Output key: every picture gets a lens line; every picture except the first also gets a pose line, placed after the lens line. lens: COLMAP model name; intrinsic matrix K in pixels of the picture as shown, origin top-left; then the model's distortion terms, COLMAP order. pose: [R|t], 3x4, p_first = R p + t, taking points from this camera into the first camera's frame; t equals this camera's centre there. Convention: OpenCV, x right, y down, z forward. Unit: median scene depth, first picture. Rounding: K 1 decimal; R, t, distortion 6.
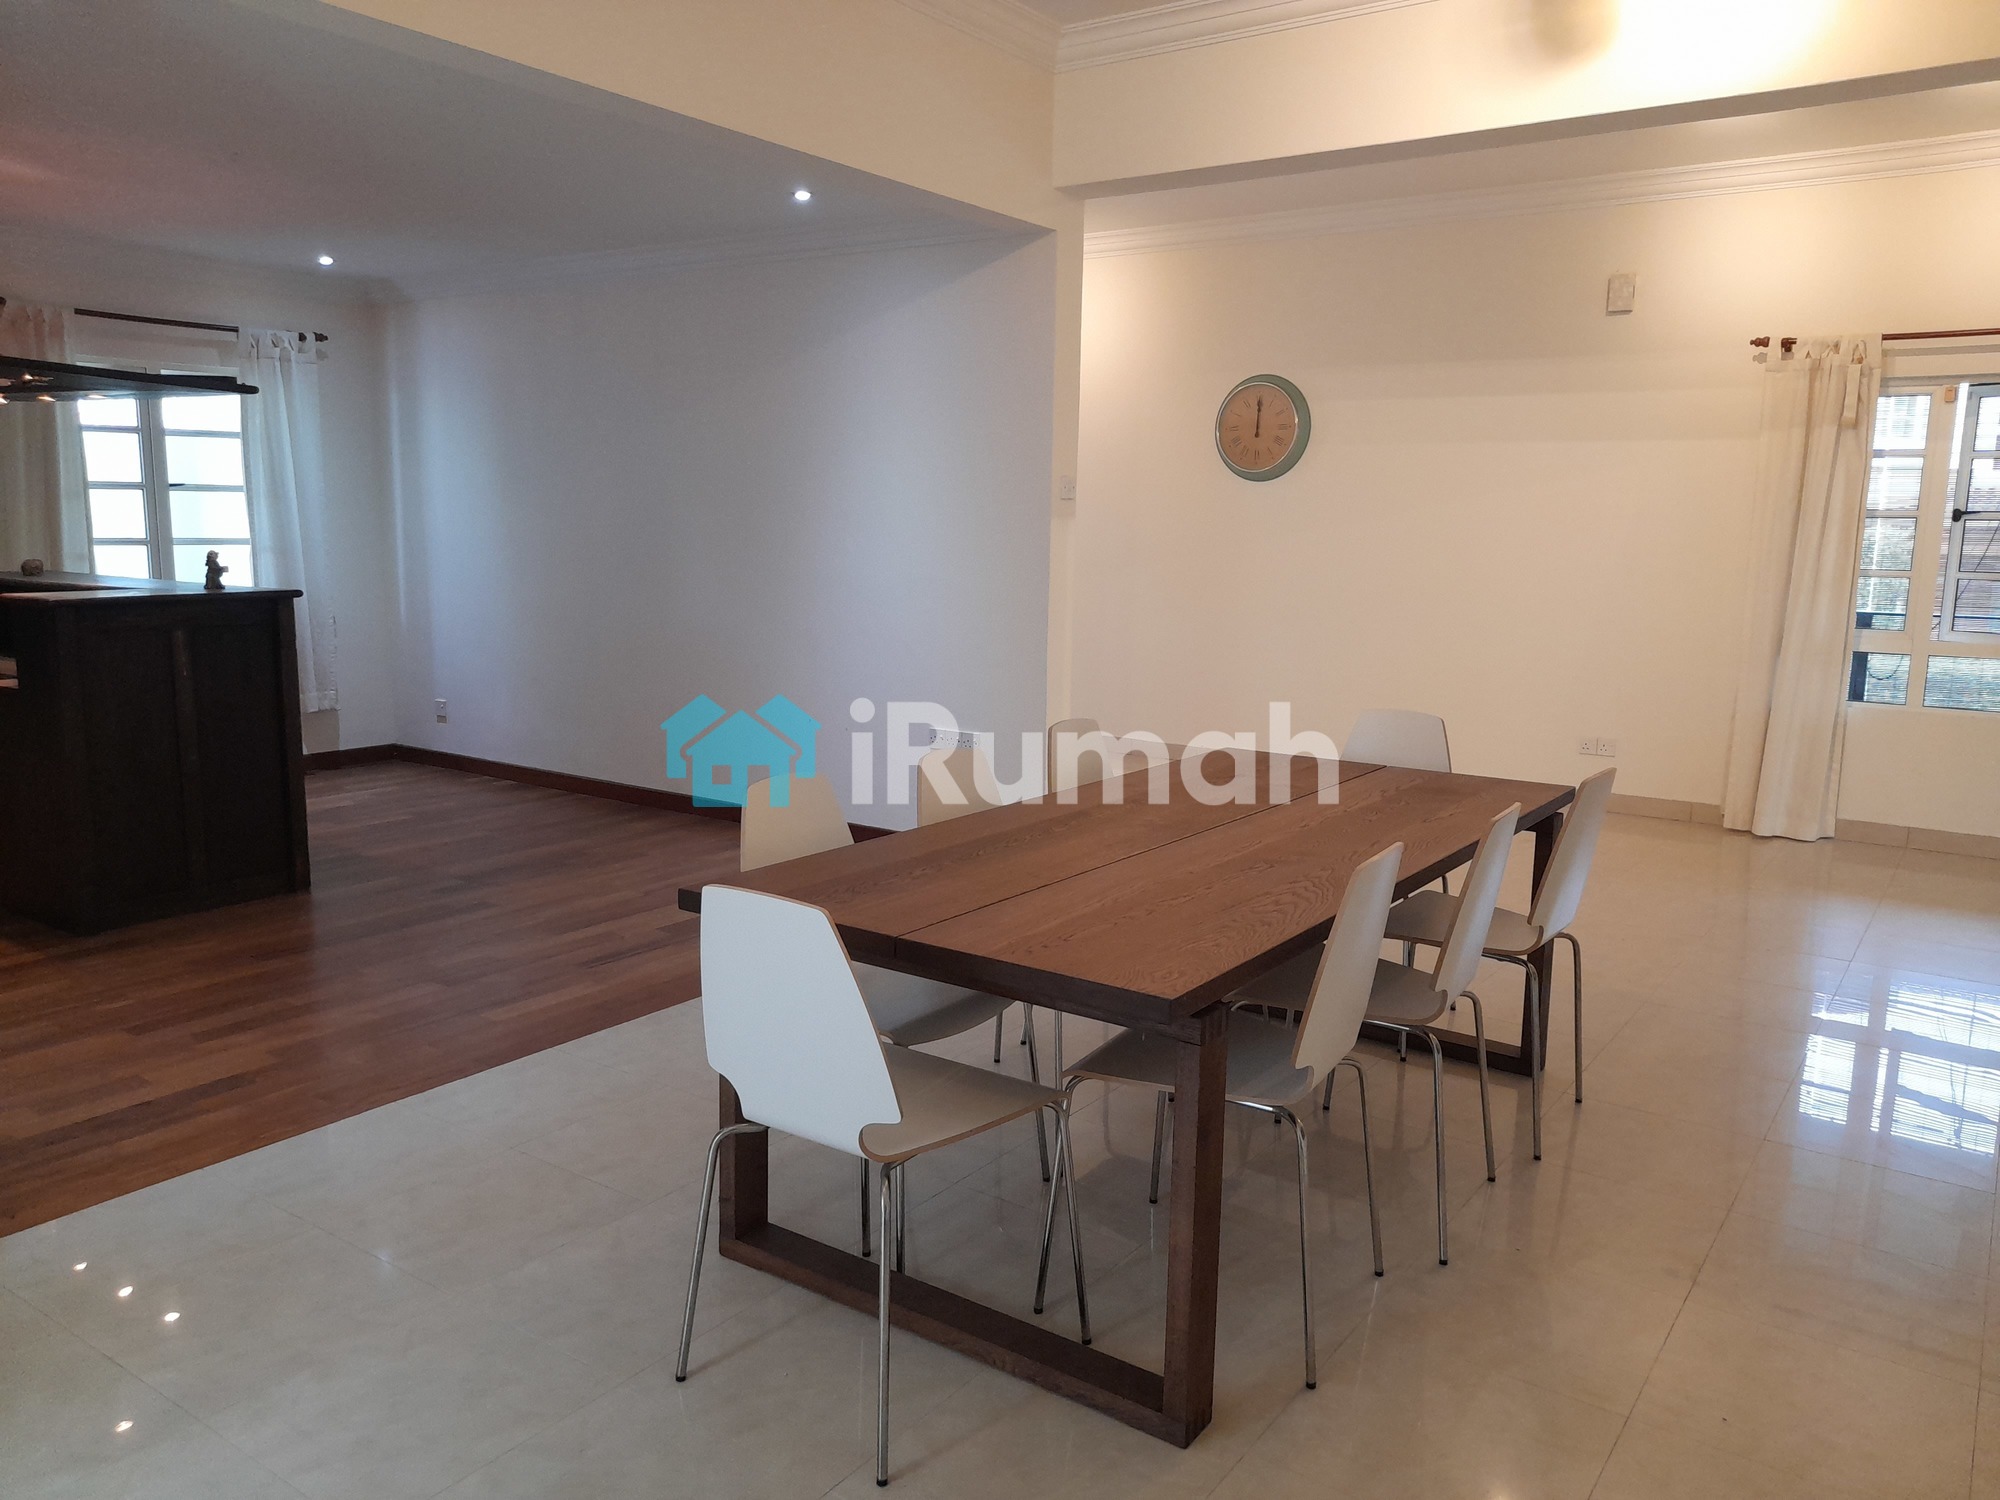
lens RADIAL K [[1498.7, 0, 989.3], [0, 1498.7, 751.3], [0, 0, 1]] dist [0.031164, -0.012528]
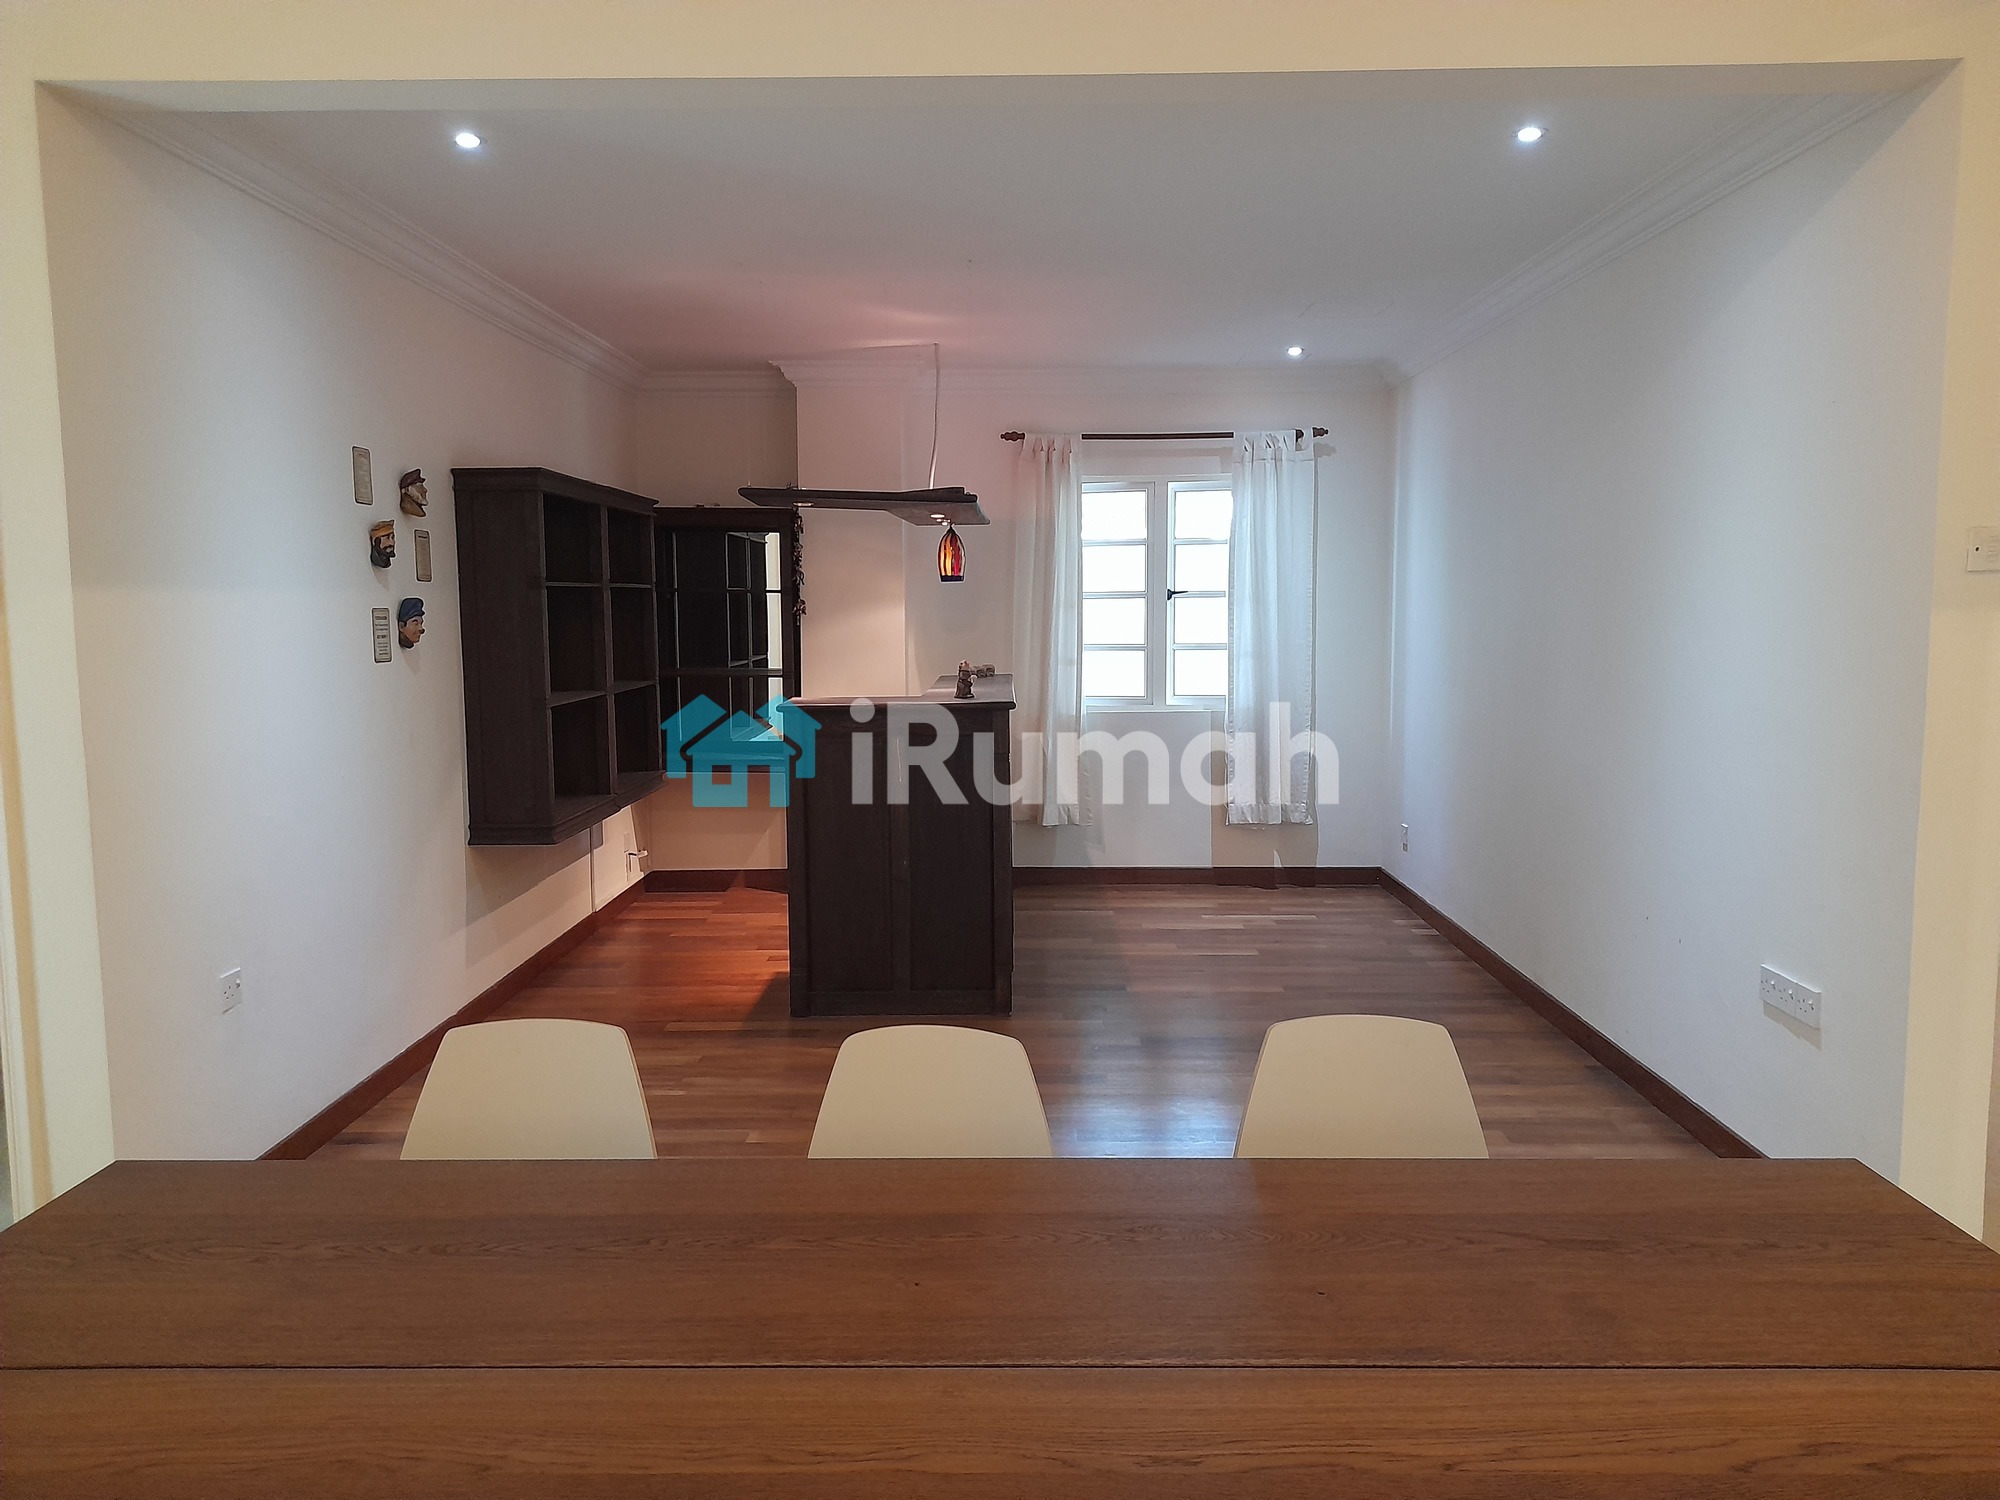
lens RADIAL K [[1498.7, 0, 998.2], [0, 1498.7, 750.6], [0, 0, 1]] dist [0.031164, -0.012528]
pose [[0.554160, 0.055304, -0.830571, 0.244966], [-0.113364, 0.993508, -0.009484, -0.045271], [0.824654, 0.099413, 0.556832, 0.338765]]
